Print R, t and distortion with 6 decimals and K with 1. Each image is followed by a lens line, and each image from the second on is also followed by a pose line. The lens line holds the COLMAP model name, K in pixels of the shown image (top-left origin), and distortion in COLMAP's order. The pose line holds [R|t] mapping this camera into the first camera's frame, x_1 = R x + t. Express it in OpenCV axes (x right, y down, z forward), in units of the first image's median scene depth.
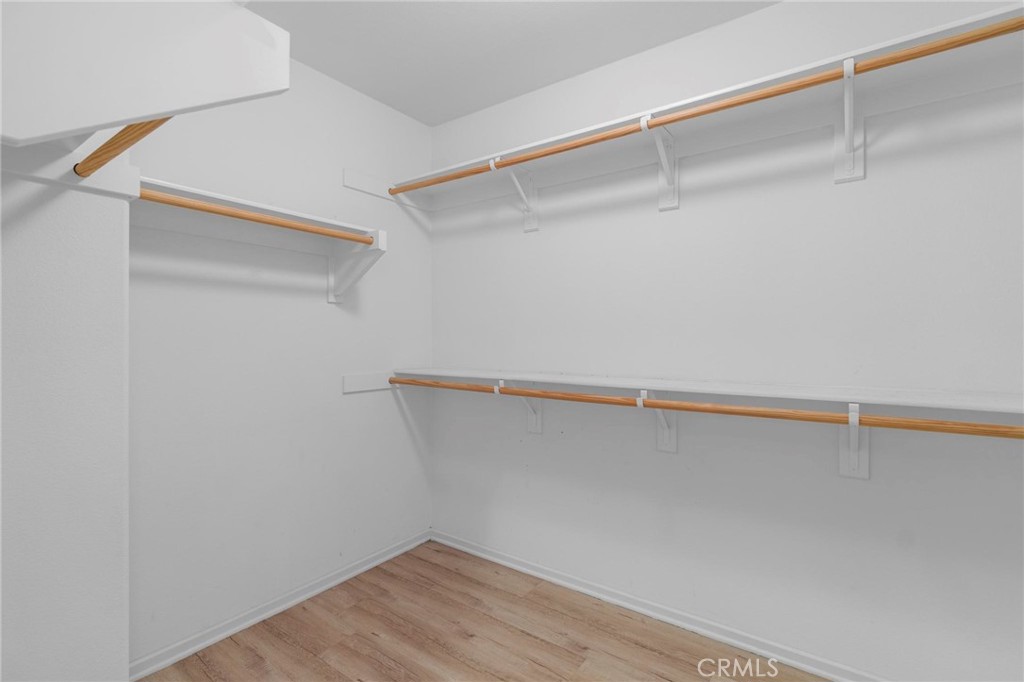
lens RADIAL K [[491.3, 0, 505.8], [0, 491.3, 341.3], [0, 0, 1]] dist [0.002633, 0.000448]
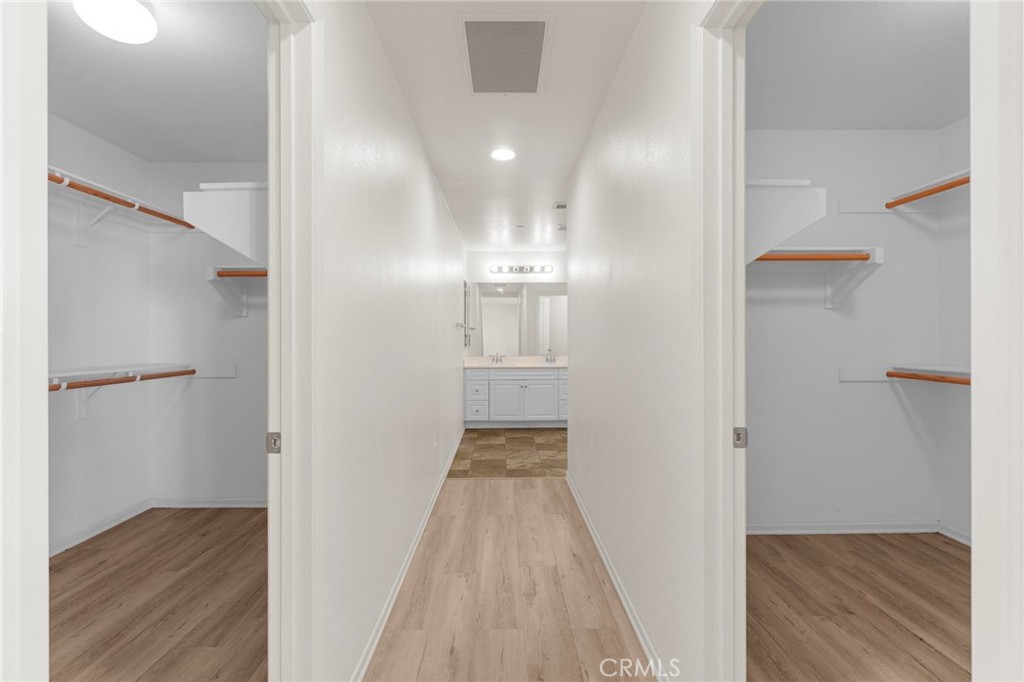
lens RADIAL K [[451.8, 0, 512.0], [0, 451.8, 341.0], [0, 0, 1]] dist [0.001159, -0.000002]
pose [[0.603055, -0.003345, -0.797692, 0.083228], [0.002874, 0.999994, -0.002021, 0.004176], [0.797694, -0.001074, 0.603061, -0.359320]]
